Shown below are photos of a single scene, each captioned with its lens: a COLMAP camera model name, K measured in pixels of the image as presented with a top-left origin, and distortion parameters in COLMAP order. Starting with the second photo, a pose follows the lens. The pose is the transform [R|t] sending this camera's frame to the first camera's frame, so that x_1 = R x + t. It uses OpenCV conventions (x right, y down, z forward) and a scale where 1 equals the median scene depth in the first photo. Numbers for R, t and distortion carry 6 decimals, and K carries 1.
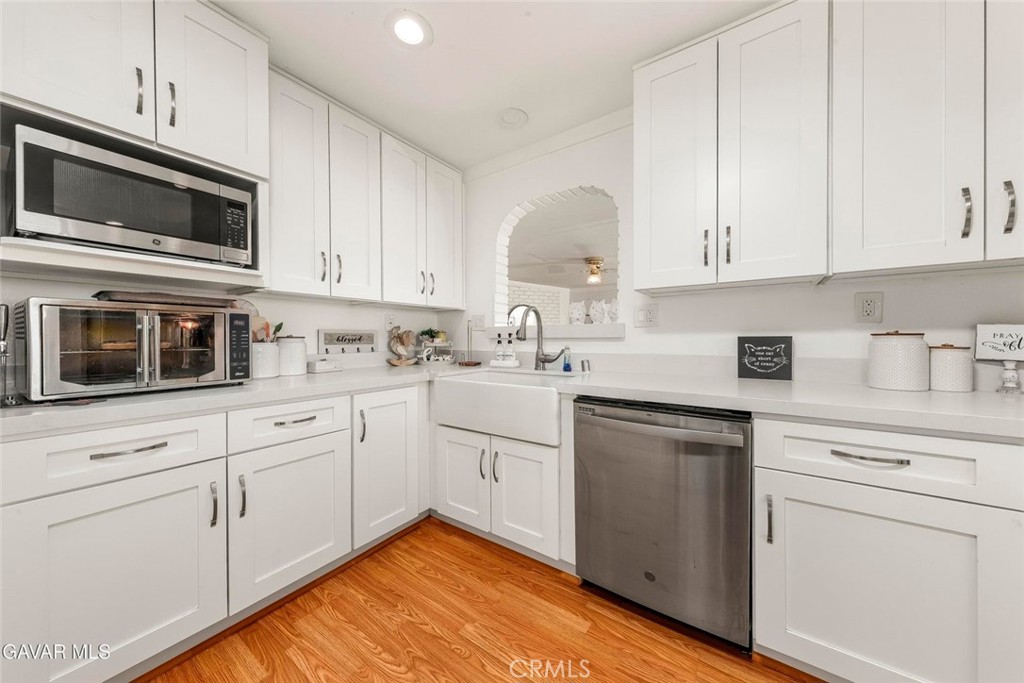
lens RADIAL K [[343.7, 0, 529.8], [0, 343.7, 339.7], [0, 0, 1]] dist [-0.000384, -0.000071]
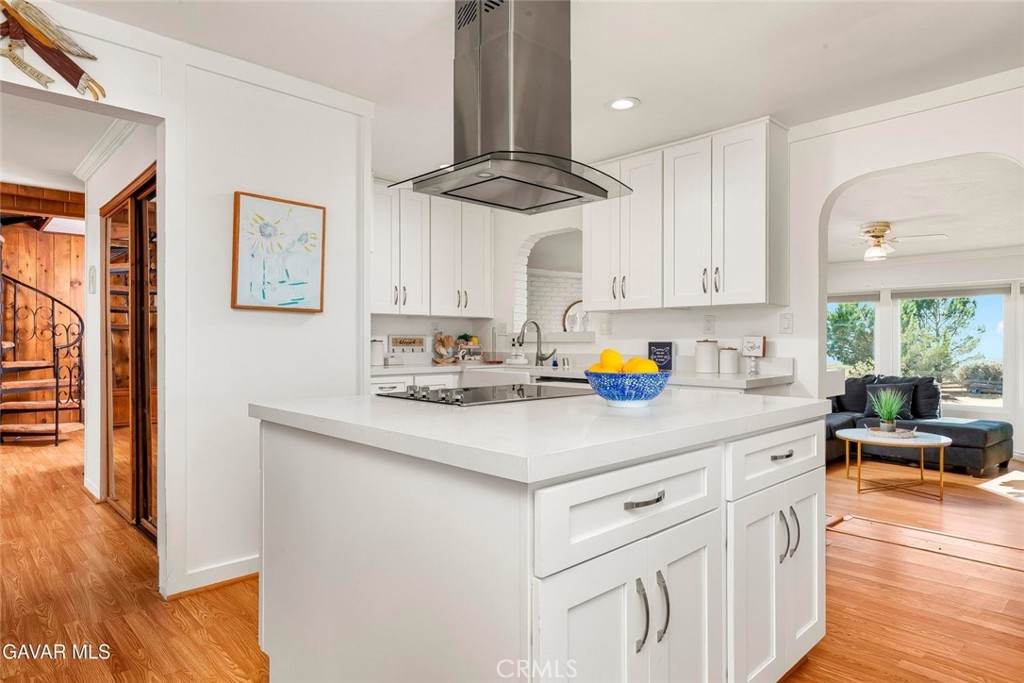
lens RADIAL K [[585.4, 0, 512.0], [0, 585.4, 341.5], [0, 0, 1]] dist [-0.000509, 0.000119]
pose [[0.970420, 0.004688, -0.241377, 0.533679], [-0.005303, 0.999984, -0.001899, -0.003125], [0.241364, 0.003123, 0.970430, -1.400067]]
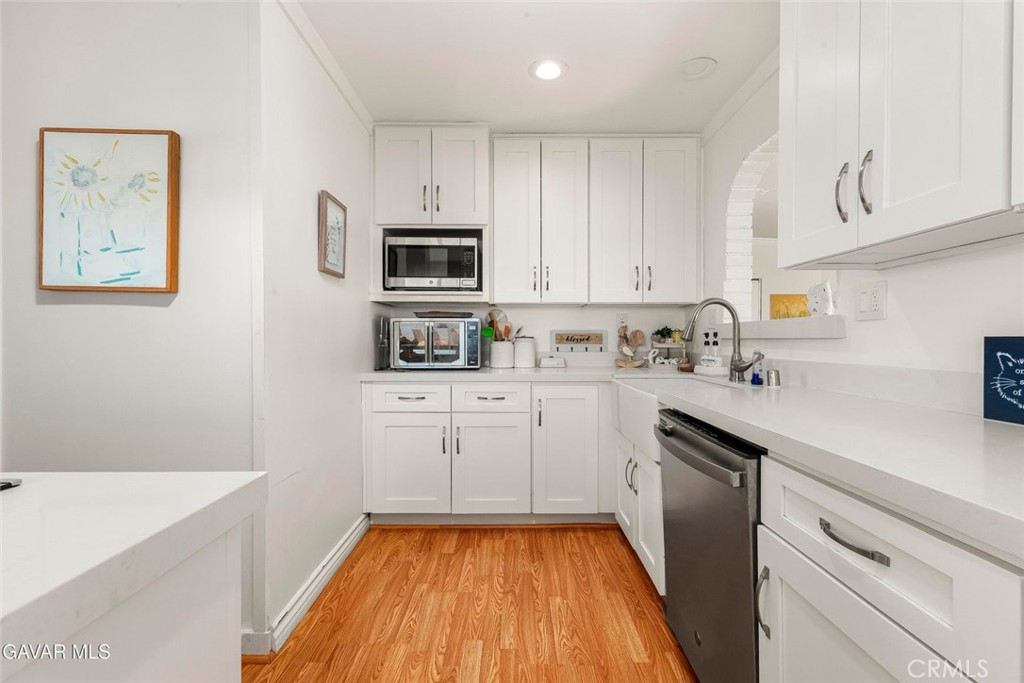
lens RADIAL K [[459.2, 0, 512.0], [0, 459.2, 341.5], [0, 0, 1]] dist [-0.000714, -0.000486]
pose [[0.555094, 0.008337, -0.831746, 0.669039], [-0.005595, 0.999965, 0.006289, -0.002252], [0.831769, 0.001162, 0.555120, 0.036013]]
